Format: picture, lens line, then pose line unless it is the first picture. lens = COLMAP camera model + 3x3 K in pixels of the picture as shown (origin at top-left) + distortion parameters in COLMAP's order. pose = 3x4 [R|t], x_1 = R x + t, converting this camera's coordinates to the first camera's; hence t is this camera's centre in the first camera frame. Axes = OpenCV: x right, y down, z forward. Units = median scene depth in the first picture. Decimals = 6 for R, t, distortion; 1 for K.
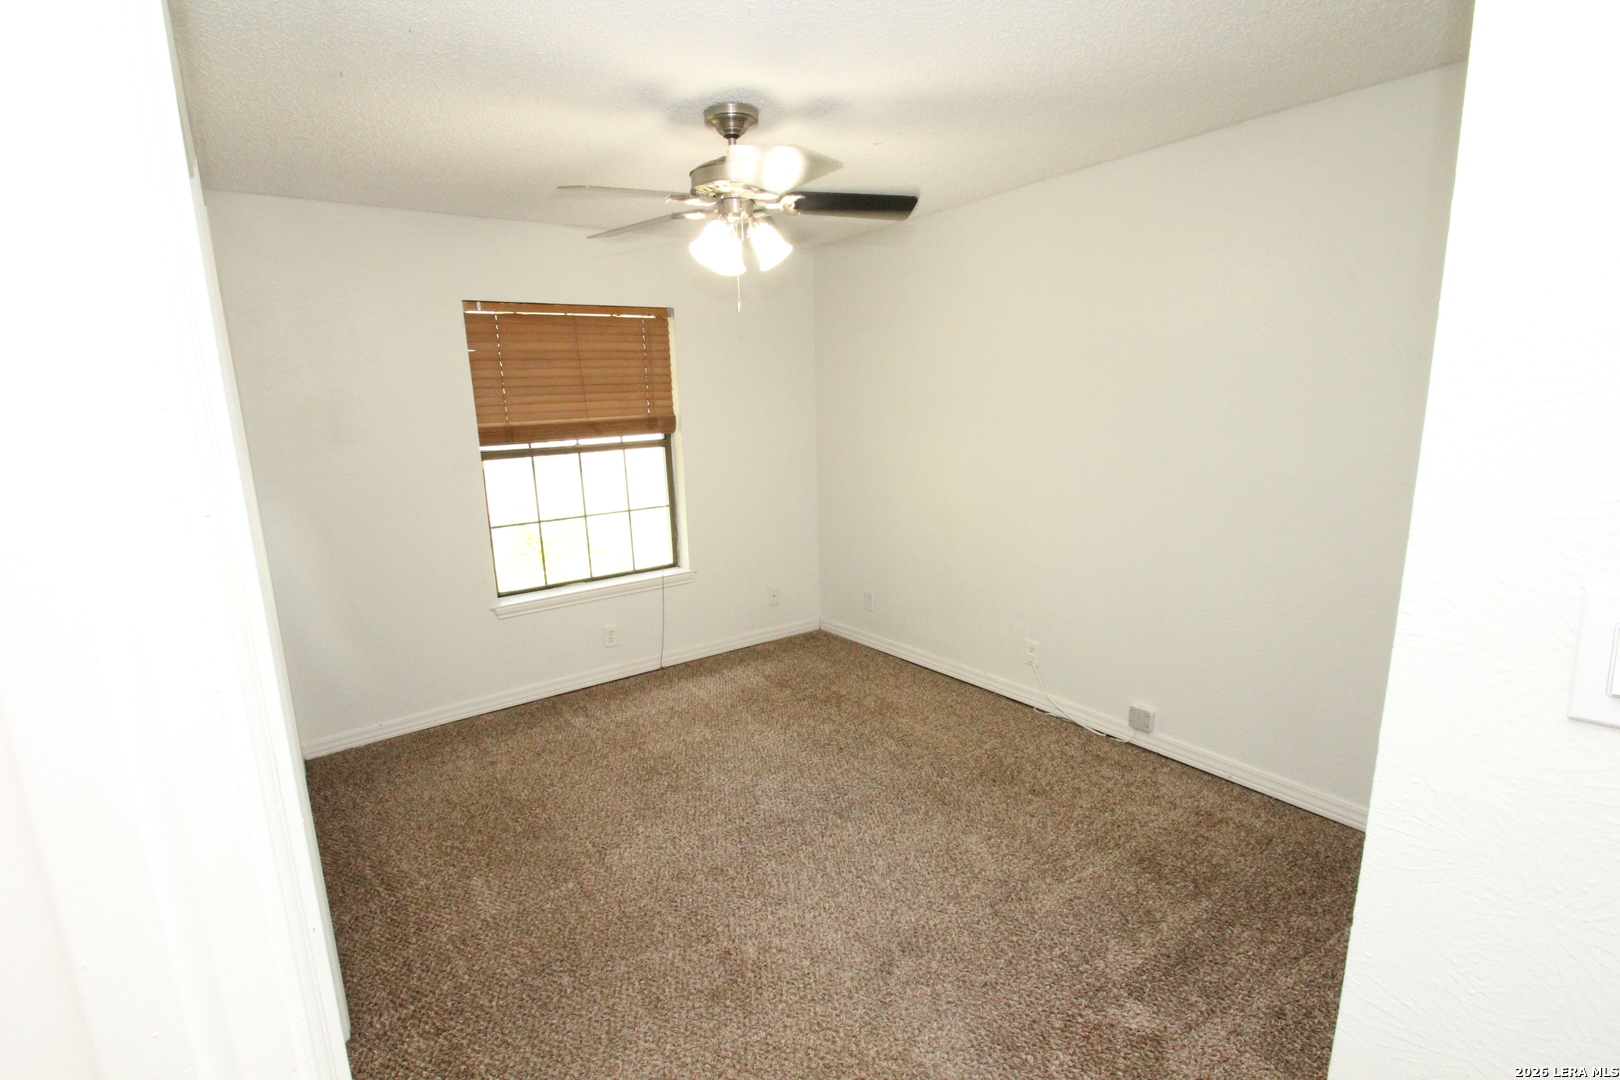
lens RADIAL K [[751.0, 0, 786.3], [0, 751.0, 556.7], [0, 0, 1]] dist [0.011460, -0.014230]
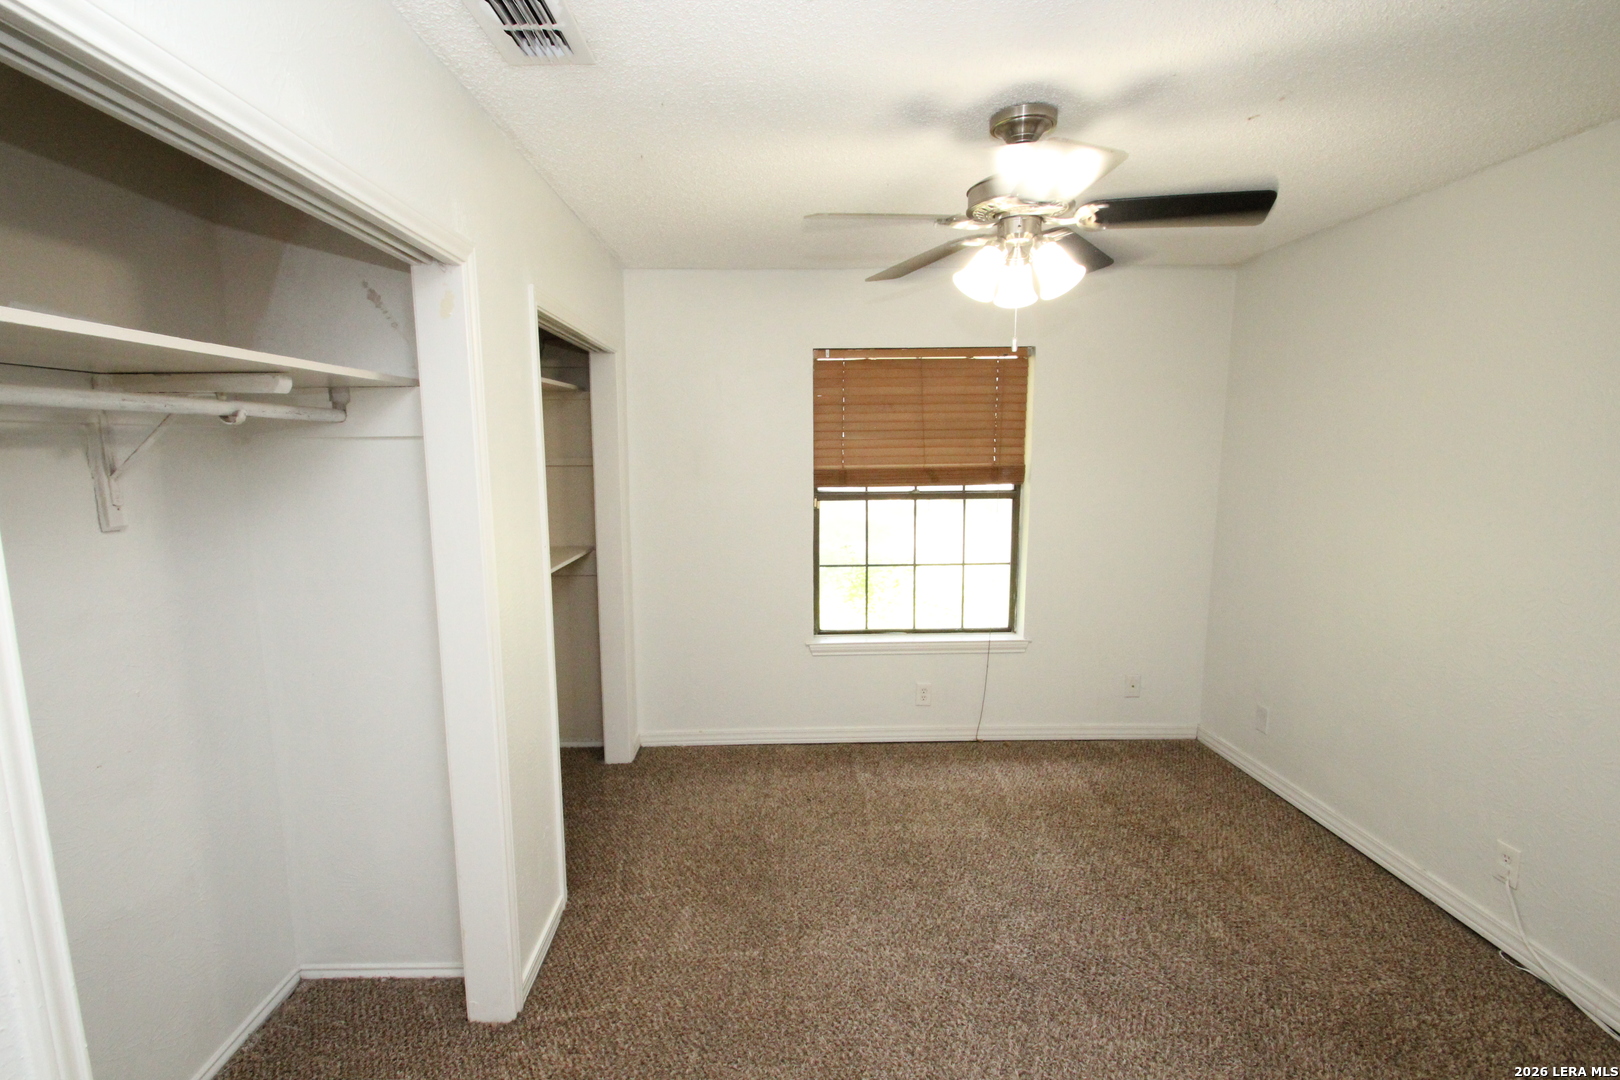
lens RADIAL K [[751.0, 0, 786.3], [0, 751.0, 556.7], [0, 0, 1]] dist [0.011460, -0.014230]
pose [[0.827378, 0.111593, -0.550448, 0.138094], [-0.139305, 0.990212, -0.008642, -0.036584], [0.544096, 0.083830, 0.834824, 0.120512]]
